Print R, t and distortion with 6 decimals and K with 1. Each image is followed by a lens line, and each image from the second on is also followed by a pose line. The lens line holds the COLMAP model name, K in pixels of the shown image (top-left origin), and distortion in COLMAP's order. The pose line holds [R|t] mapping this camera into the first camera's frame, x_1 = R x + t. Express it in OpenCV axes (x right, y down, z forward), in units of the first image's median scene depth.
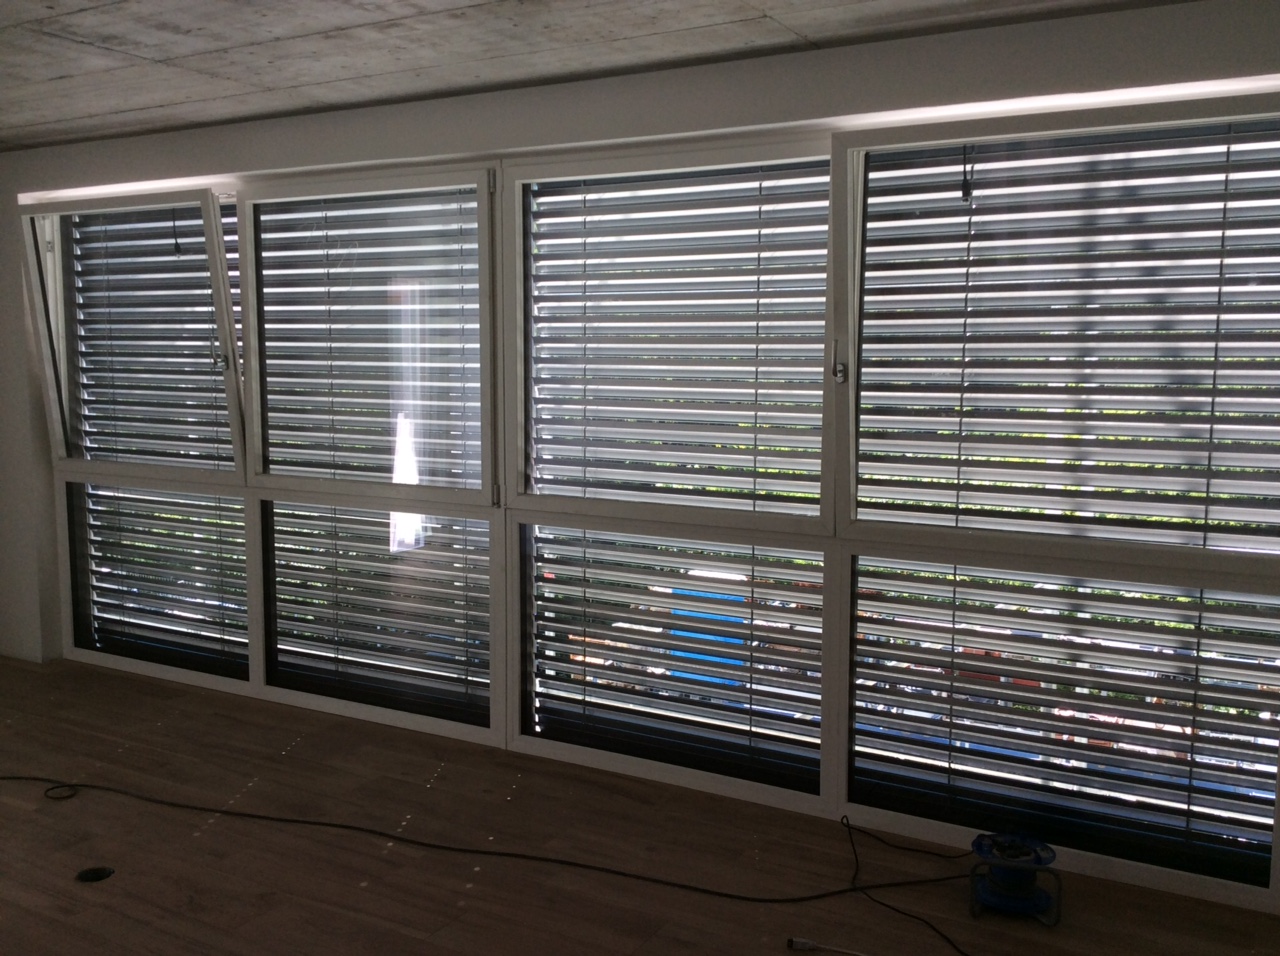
lens RADIAL K [[1198.1, 0, 640.0], [0, 1198.1, 478.0], [0, 0, 1]] dist [0.115222, -0.235022]
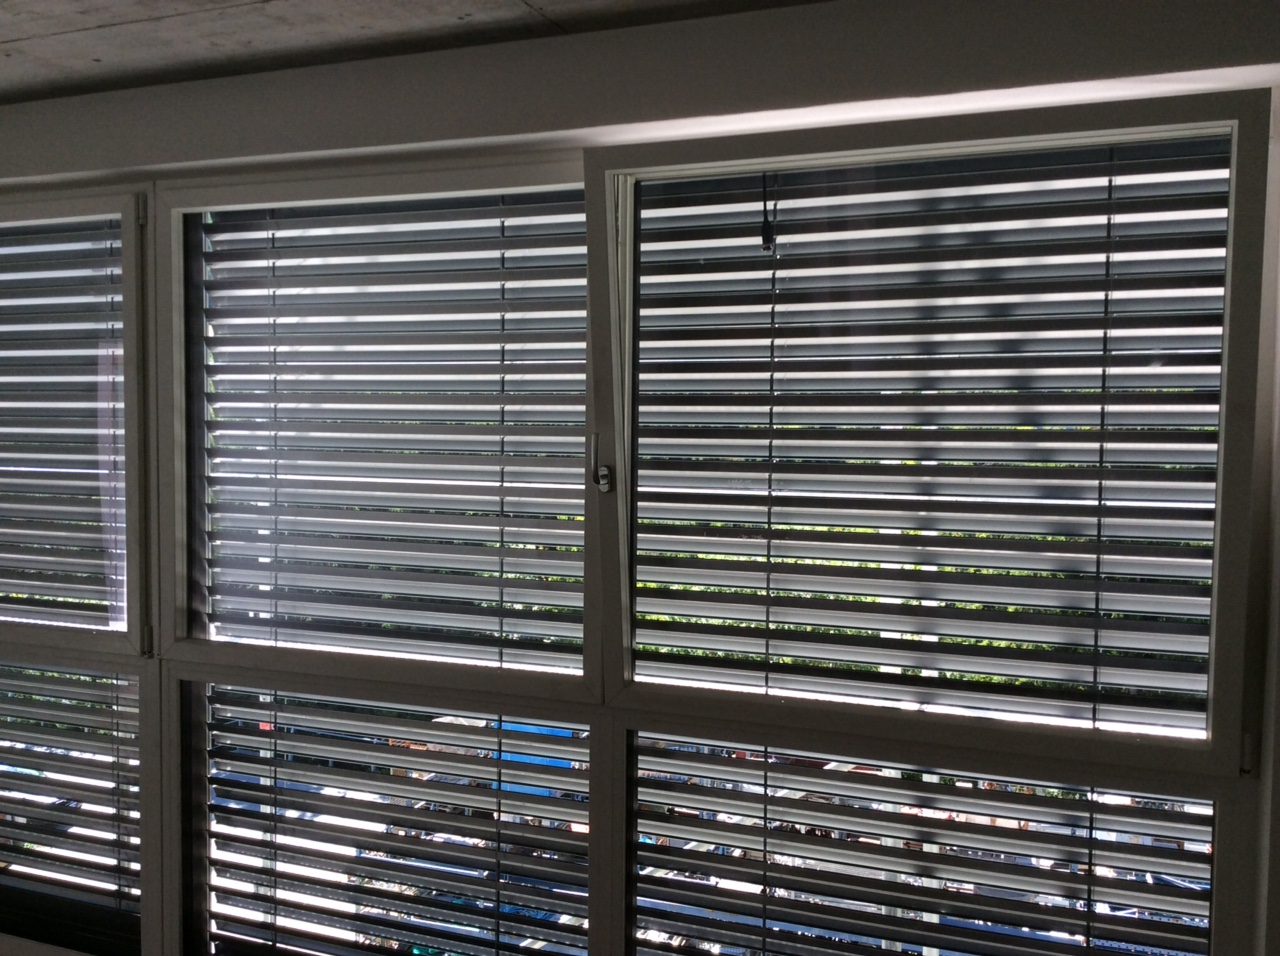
lens RADIAL K [[1194.6, 0, 610.1], [0, 1194.6, 476.4], [0, 0, 1]] dist [0.090776, 0.004166]
pose [[0.991998, -0.011887, 0.125690, 0.075747], [0.015986, 0.999371, -0.031654, -0.065252], [-0.125235, 0.033410, 0.991564, 0.275072]]
